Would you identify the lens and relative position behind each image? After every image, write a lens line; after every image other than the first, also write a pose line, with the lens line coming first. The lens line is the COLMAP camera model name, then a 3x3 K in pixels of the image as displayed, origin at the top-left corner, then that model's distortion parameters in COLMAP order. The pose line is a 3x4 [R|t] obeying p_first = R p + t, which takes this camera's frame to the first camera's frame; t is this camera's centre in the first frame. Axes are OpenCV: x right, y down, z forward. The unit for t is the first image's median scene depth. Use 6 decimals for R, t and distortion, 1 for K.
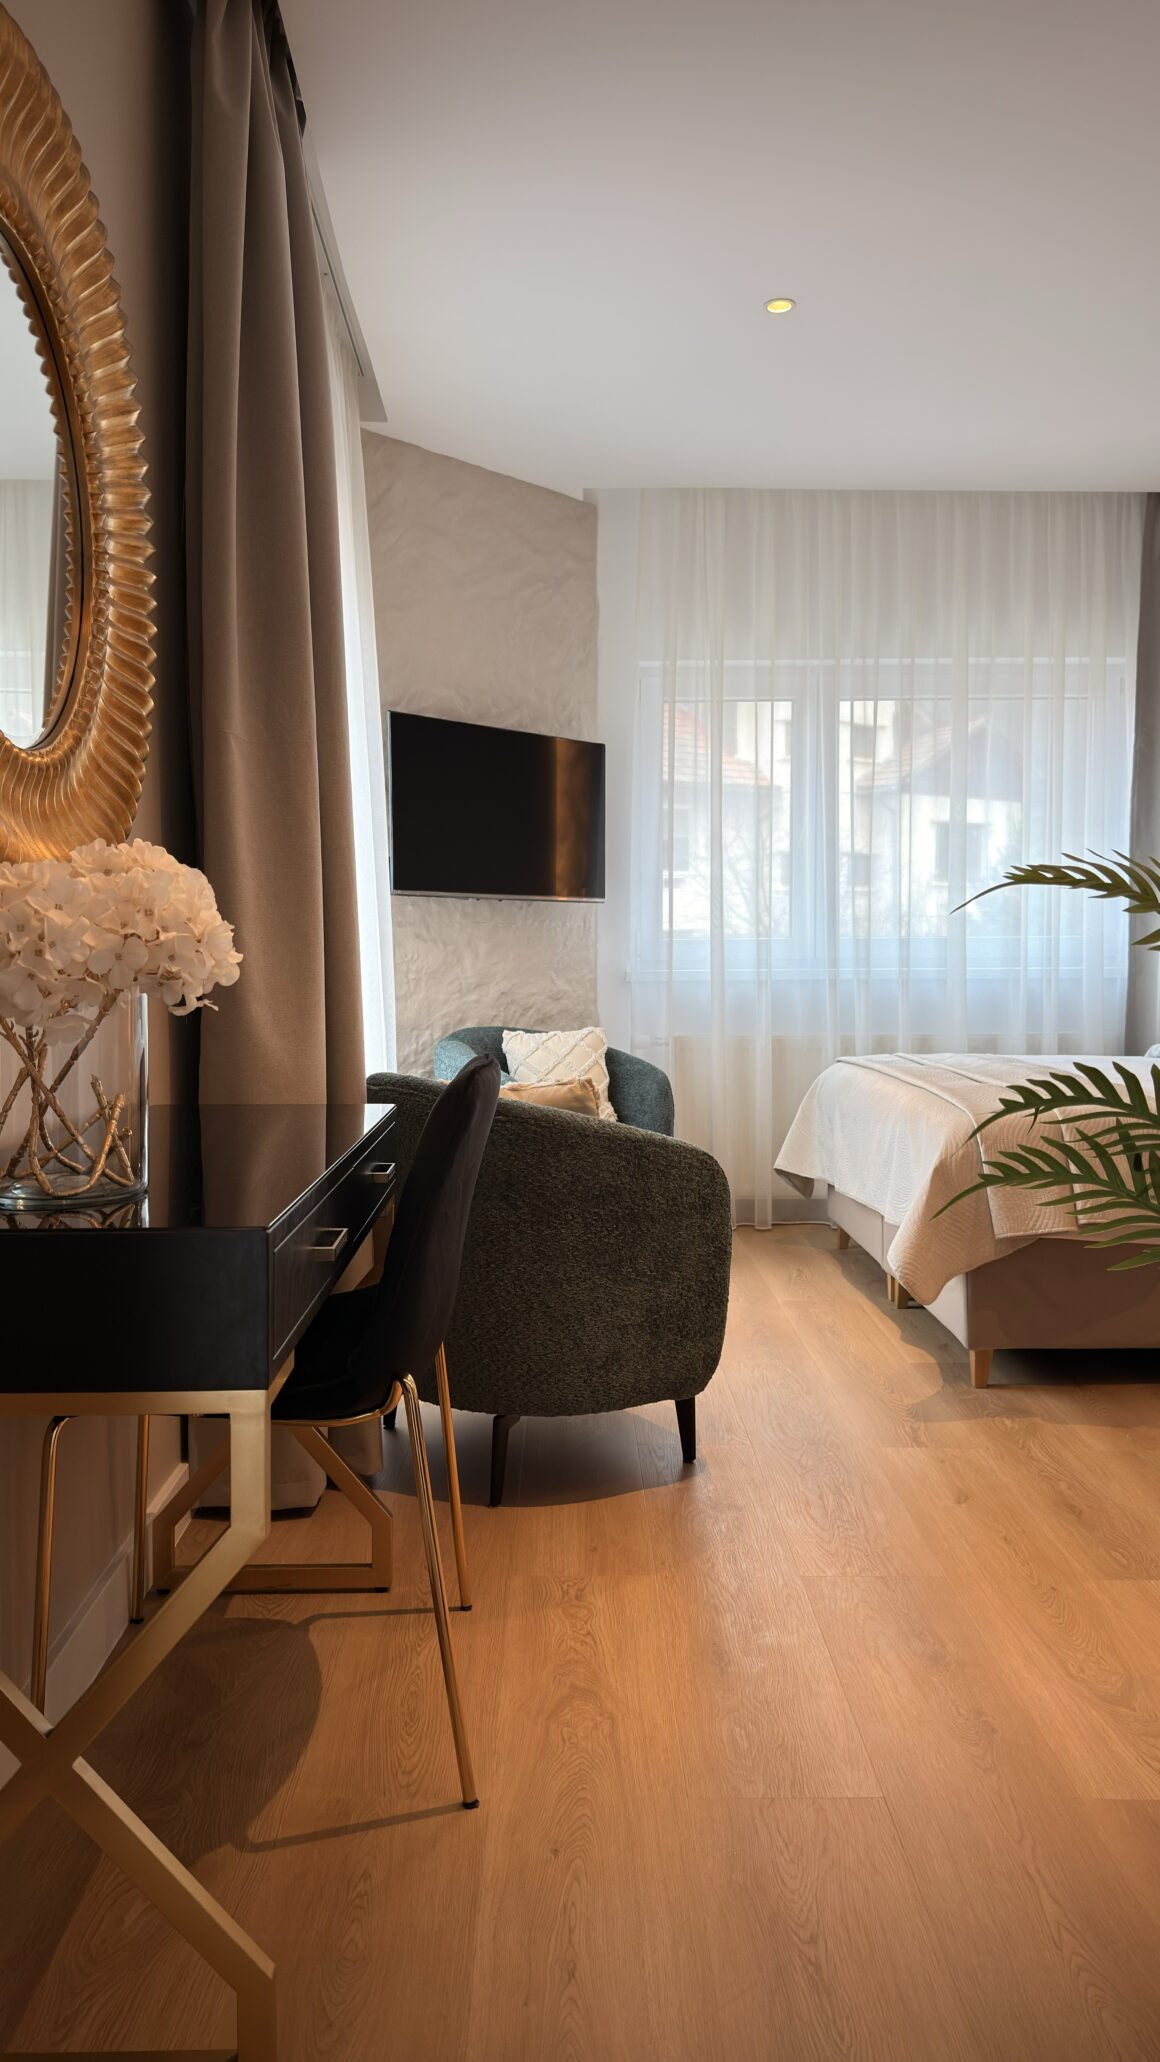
lens RADIAL K [[1402.1, 0, 580.0], [0, 1402.1, 1031.0], [0, 0, 1]] dist [0.155708, -0.326527]
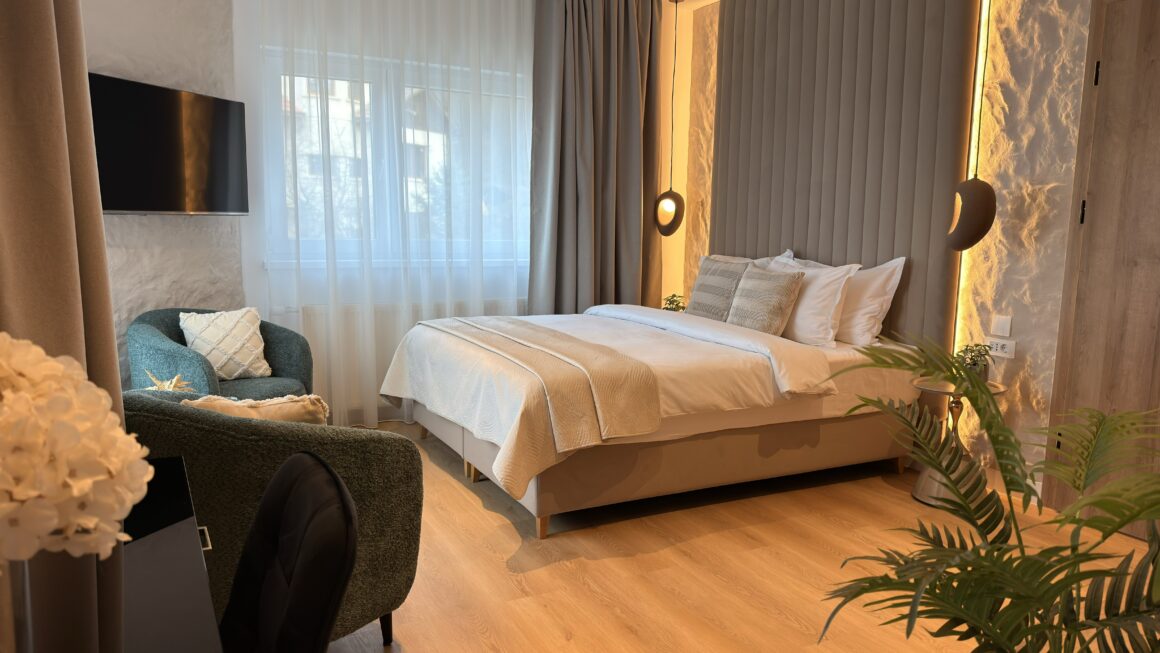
lens RADIAL K [[788.8, 0, 580.0], [0, 788.8, 326.5], [0, 0, 1]] dist [0.155708, -0.326527]
pose [[0.889331, -0.042873, 0.455251, -0.063951], [0.003209, 0.996156, 0.087543, -0.053360], [-0.457254, -0.076393, 0.886049, 0.125084]]
